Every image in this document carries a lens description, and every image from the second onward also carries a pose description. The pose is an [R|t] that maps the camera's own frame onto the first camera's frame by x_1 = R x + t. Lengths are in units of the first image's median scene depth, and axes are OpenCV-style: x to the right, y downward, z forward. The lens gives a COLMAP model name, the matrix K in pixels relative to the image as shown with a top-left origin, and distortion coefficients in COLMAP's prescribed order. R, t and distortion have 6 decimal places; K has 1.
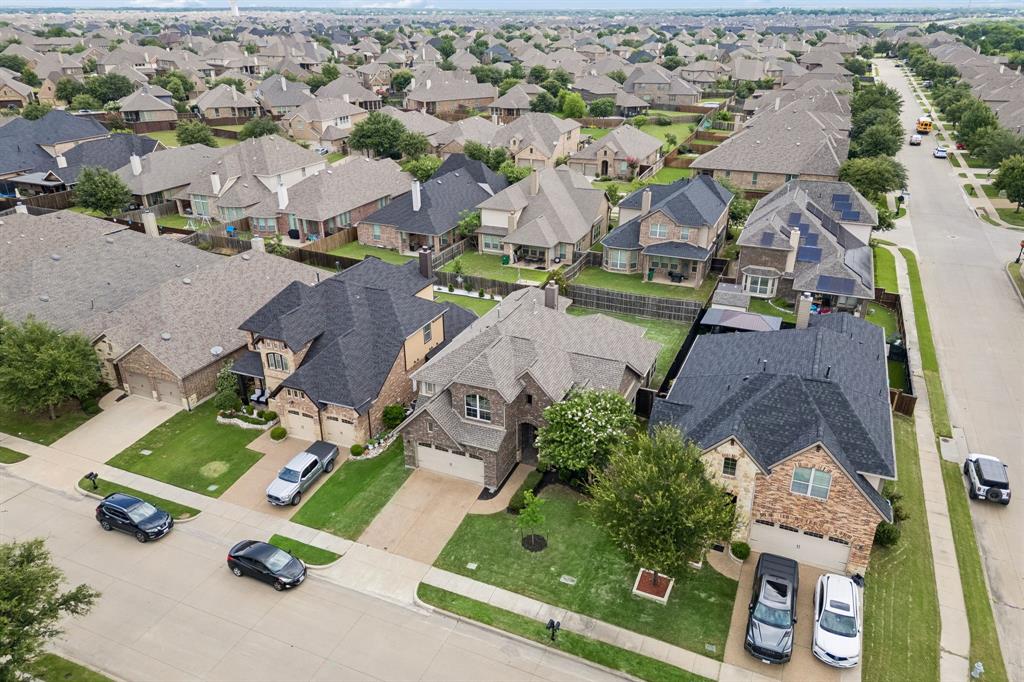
lens RADIAL K [[716.1, 0, 524.1], [0, 716.1, 344.6], [0, 0, 1]] dist [0.069558, -0.071737]
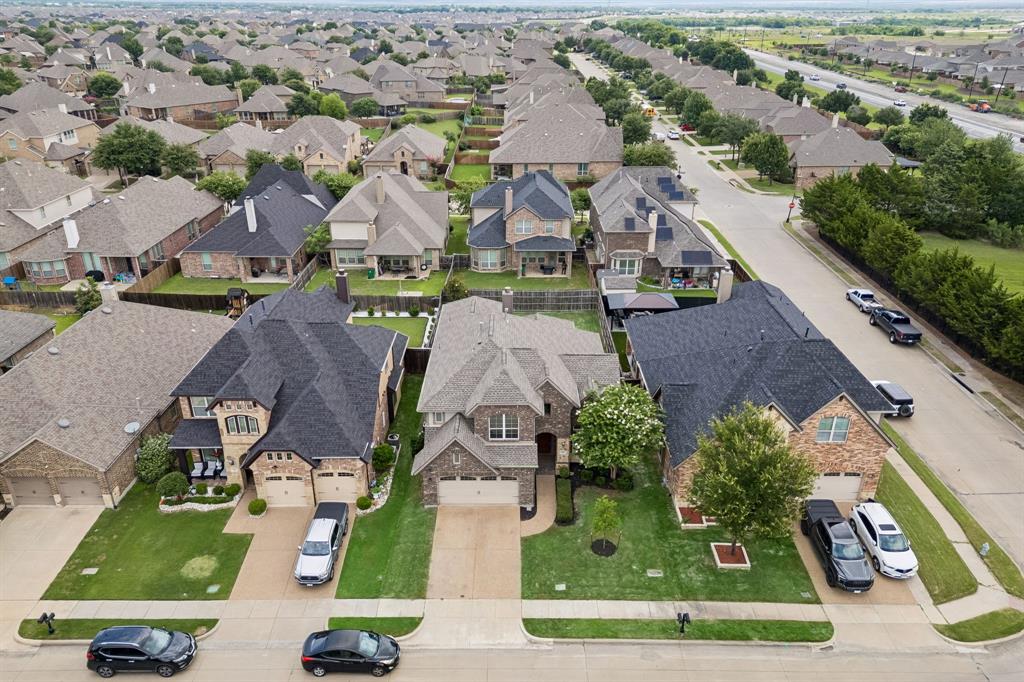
lens RADIAL K [[716.1, 0, 524.1], [0, 716.1, 344.6], [0, 0, 1]] dist [0.069558, -0.071737]
pose [[0.917660, -0.164306, 0.361807, -0.226823], [0.162434, 0.986069, 0.035815, -0.031508], [-0.362652, 0.025904, 0.931565, 0.057303]]
